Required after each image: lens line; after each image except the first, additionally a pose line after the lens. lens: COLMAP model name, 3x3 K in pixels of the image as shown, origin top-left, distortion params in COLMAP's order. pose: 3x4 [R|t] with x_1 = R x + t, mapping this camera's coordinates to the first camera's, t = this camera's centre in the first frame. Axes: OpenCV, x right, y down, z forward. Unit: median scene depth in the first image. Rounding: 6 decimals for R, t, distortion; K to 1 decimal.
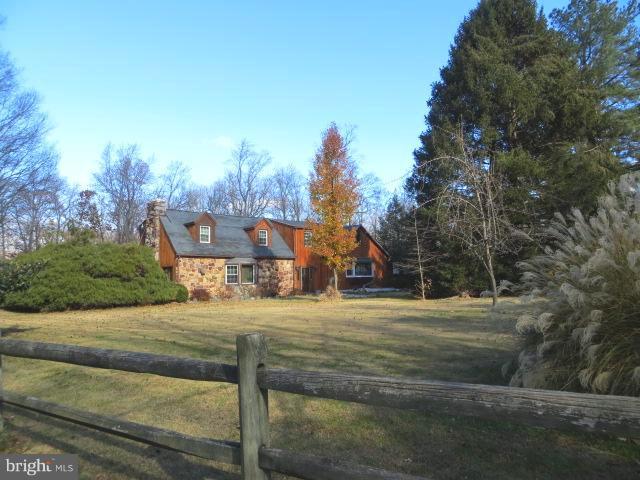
lens RADIAL K [[481.1, 0, 318.5], [0, 481.1, 238.8], [0, 0, 1]] dist [0.006114, -0.001929]
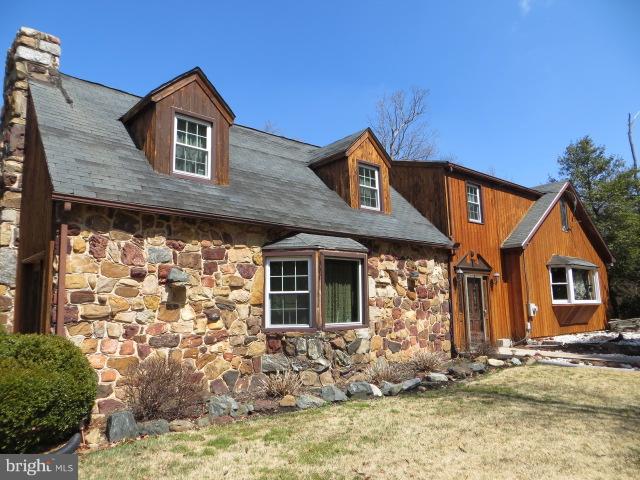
lens RADIAL K [[481.1, 0, 320.7], [0, 481.1, 240.6], [0, 0, 1]] dist [0.006114, -0.001929]
pose [[0.999709, -0.003044, -0.023932, -0.155122], [0.001720, 0.998477, -0.055147, 0.059740], [0.024064, 0.055090, 0.998191, 0.725450]]
